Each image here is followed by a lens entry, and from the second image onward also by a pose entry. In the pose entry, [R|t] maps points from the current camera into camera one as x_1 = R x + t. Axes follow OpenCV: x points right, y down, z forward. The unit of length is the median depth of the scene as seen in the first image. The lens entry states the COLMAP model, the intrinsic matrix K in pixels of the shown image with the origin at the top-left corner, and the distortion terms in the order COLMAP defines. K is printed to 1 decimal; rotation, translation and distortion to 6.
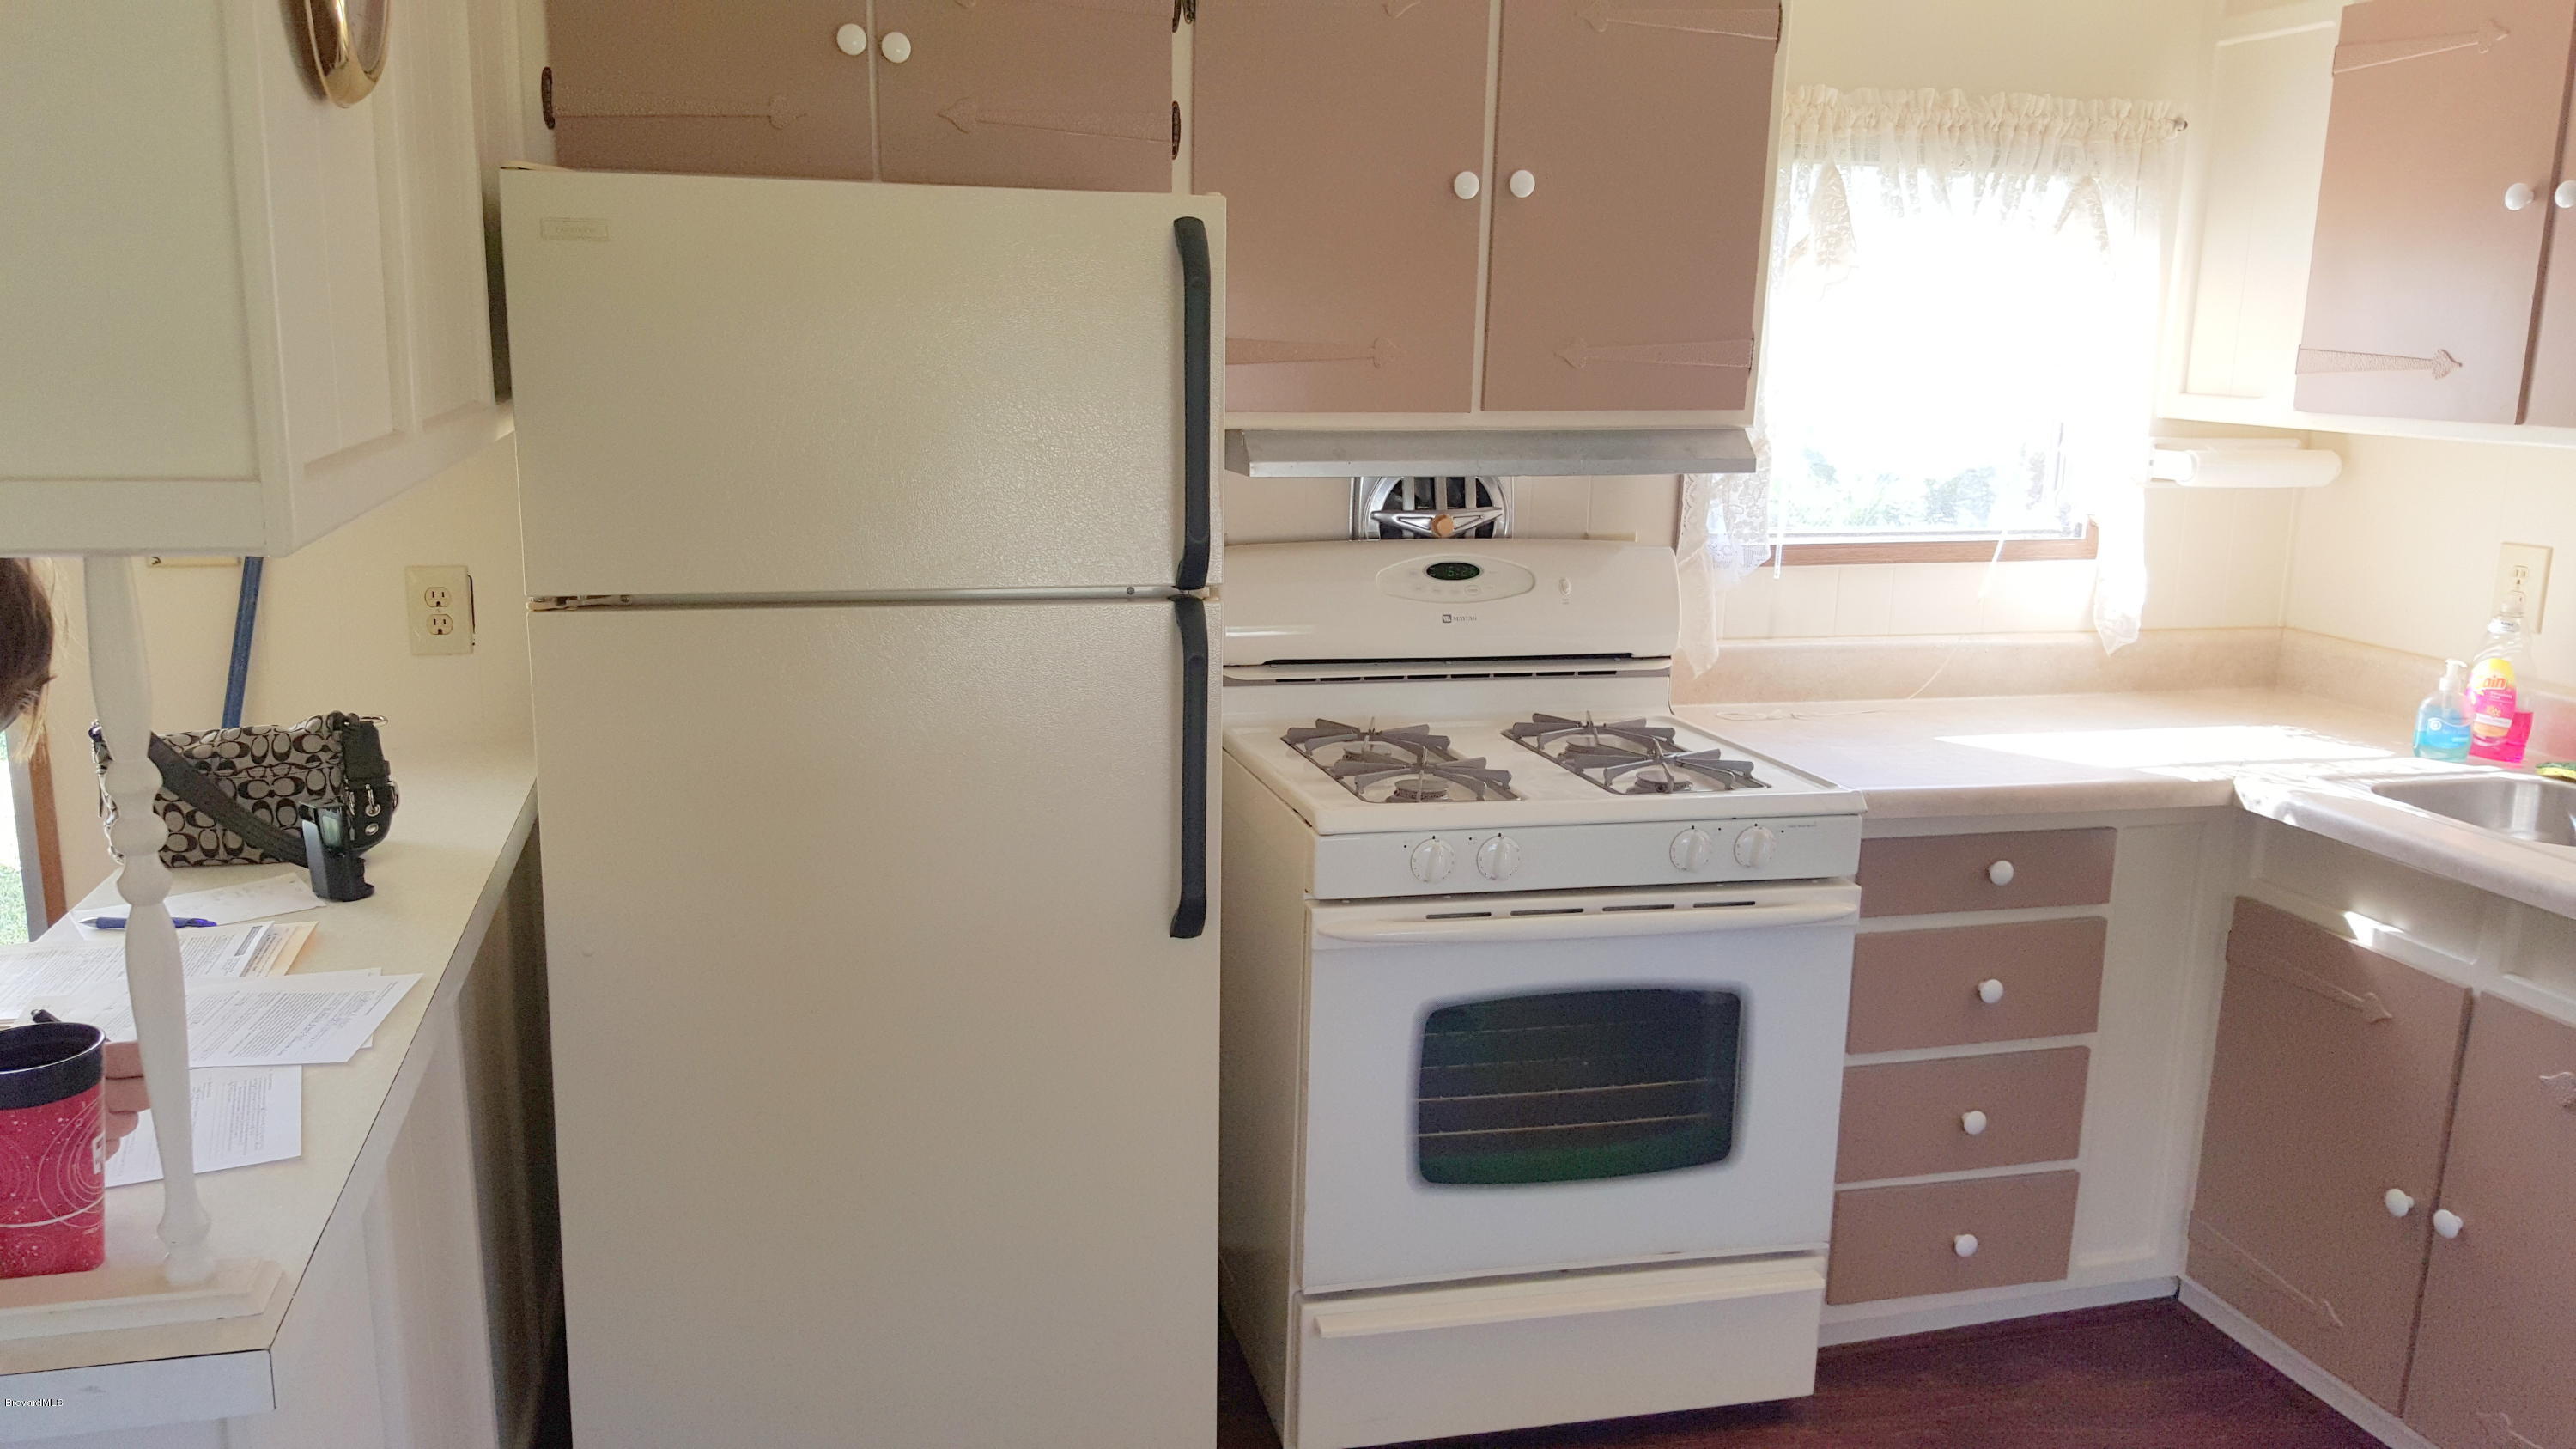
lens RADIAL K [[1923.7, 0, 1210.2], [0, 1923.7, 725.3], [0, 0, 1]] dist [0.133026, -0.223528]
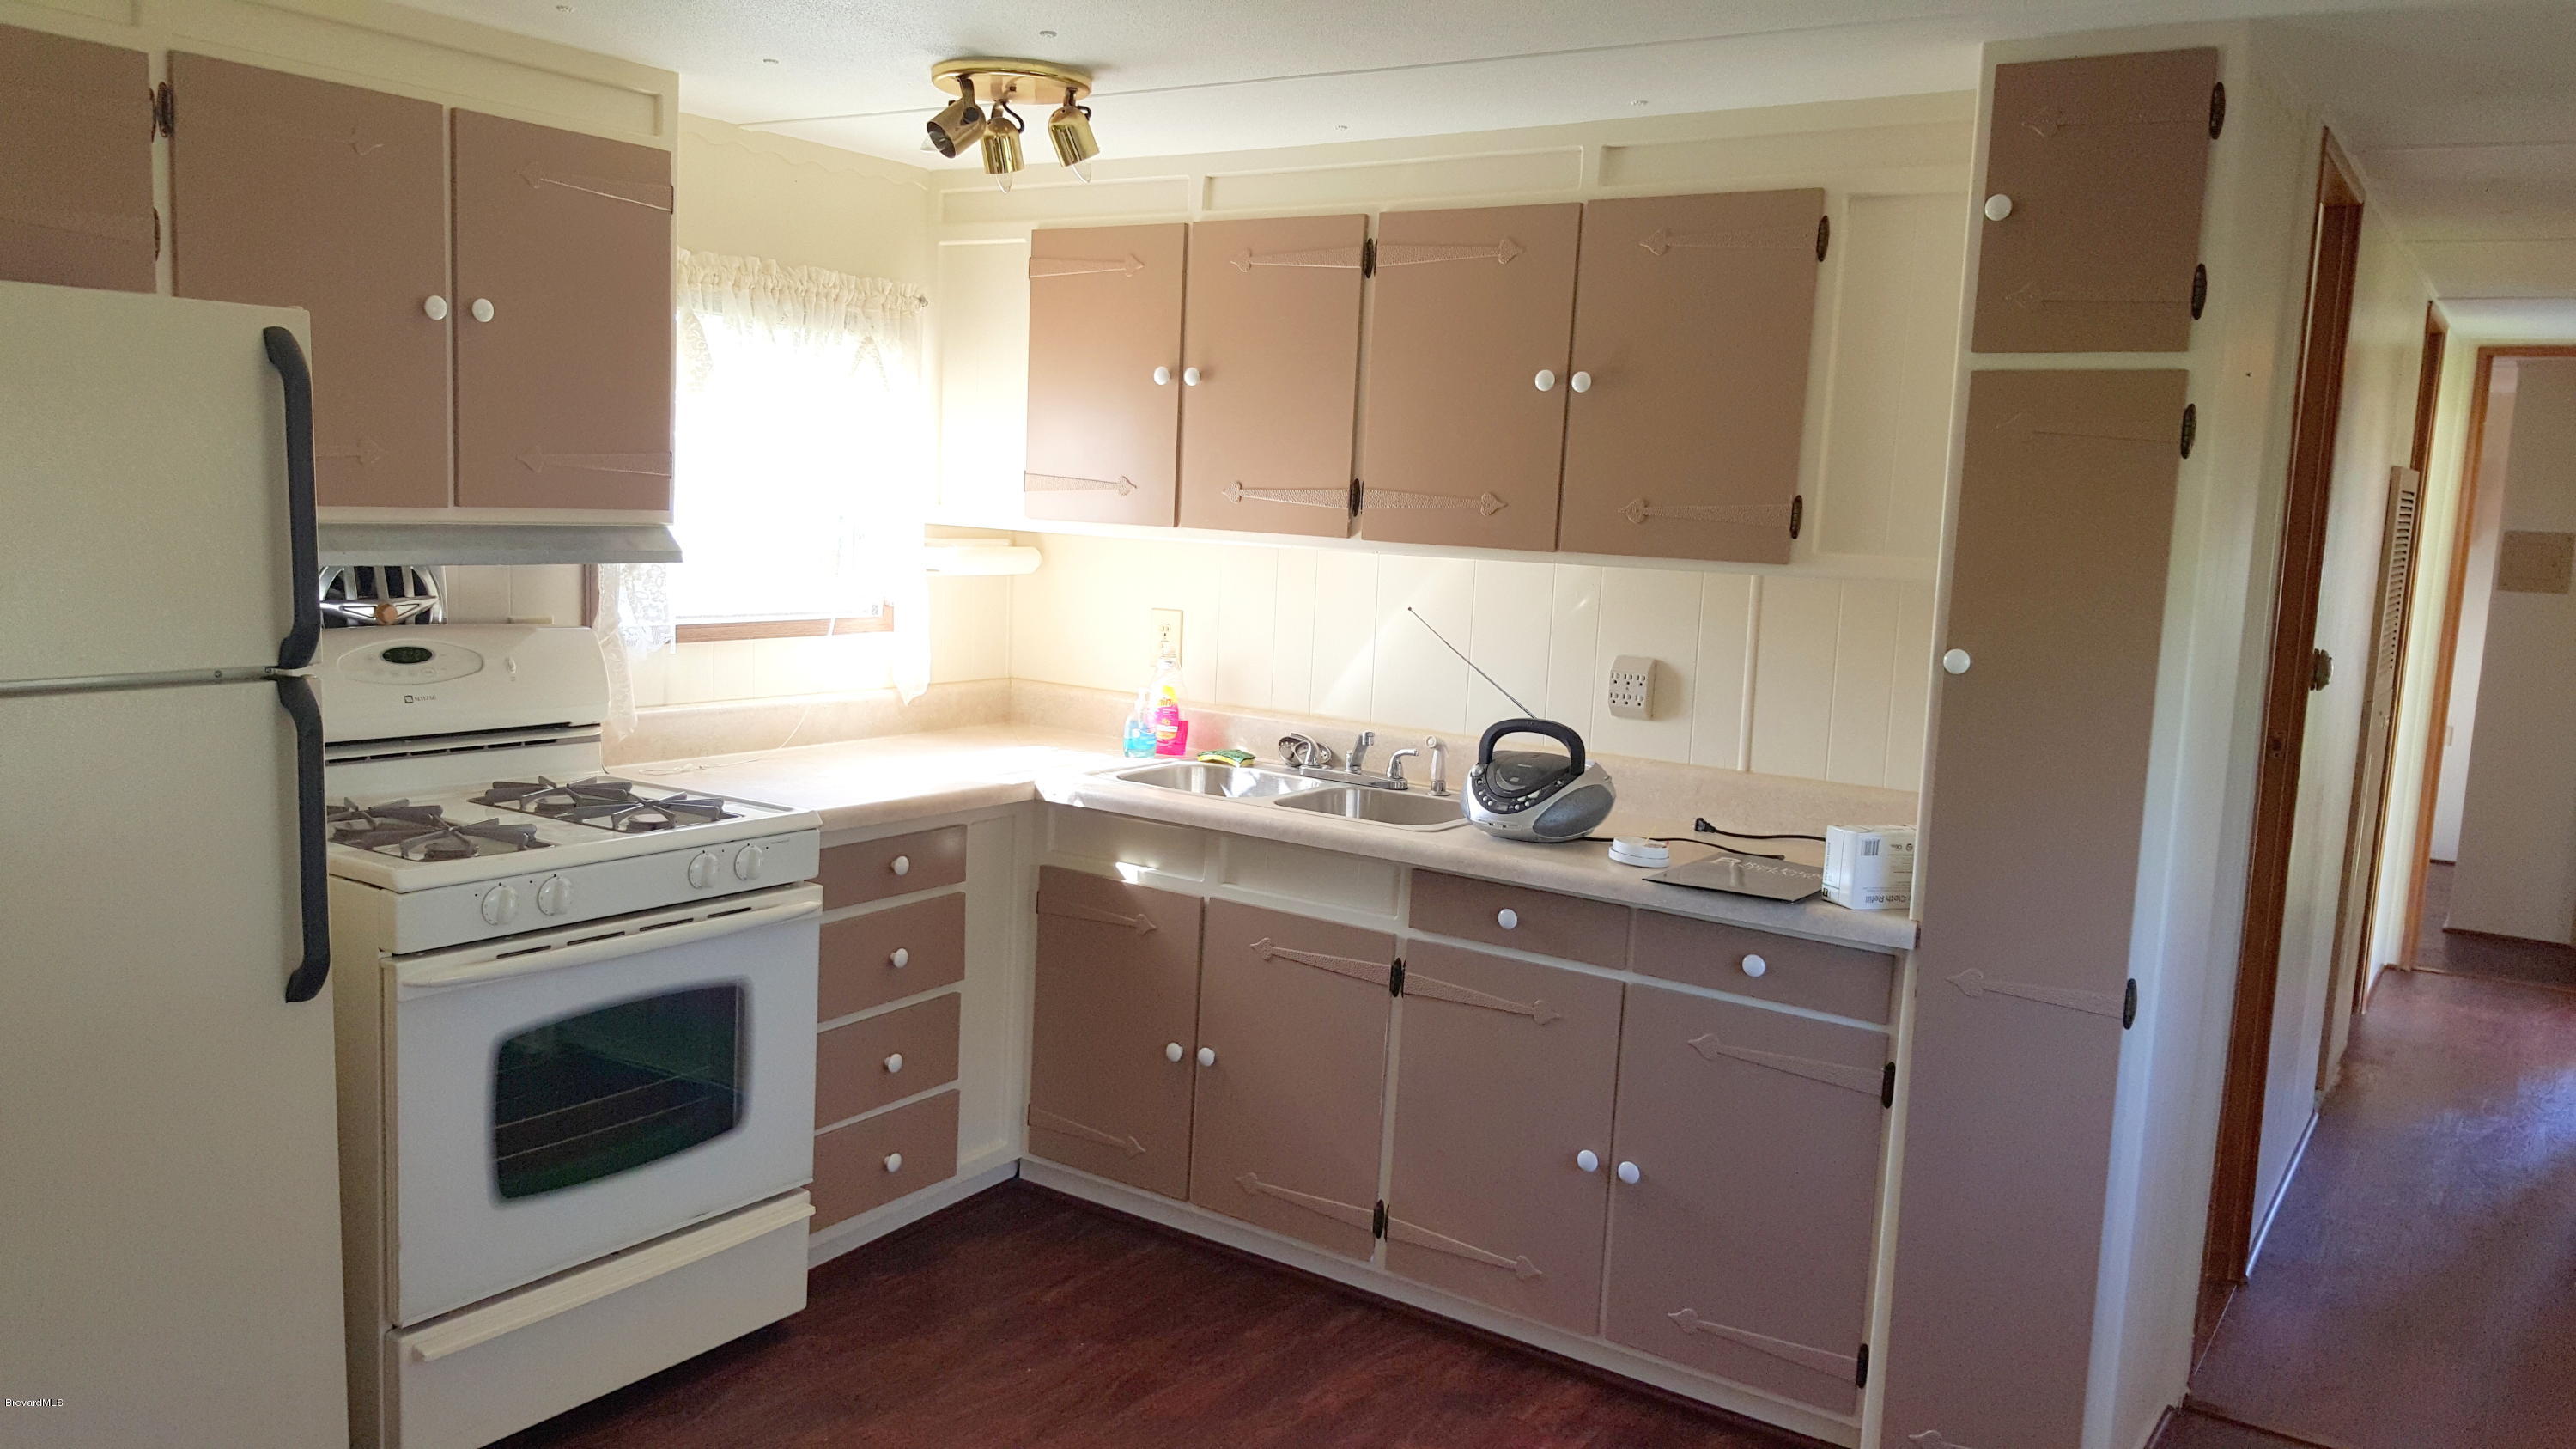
lens RADIAL K [[1942.4, 0, 1284.1], [0, 1942.4, 744.8], [0, 0, 1]] dist [0.196045, -0.455906]
pose [[0.730256, -0.074266, 0.679125, -0.281567], [0.105299, 0.994431, -0.004479, 0.026581], [-0.675010, 0.074782, 0.734009, -0.136327]]
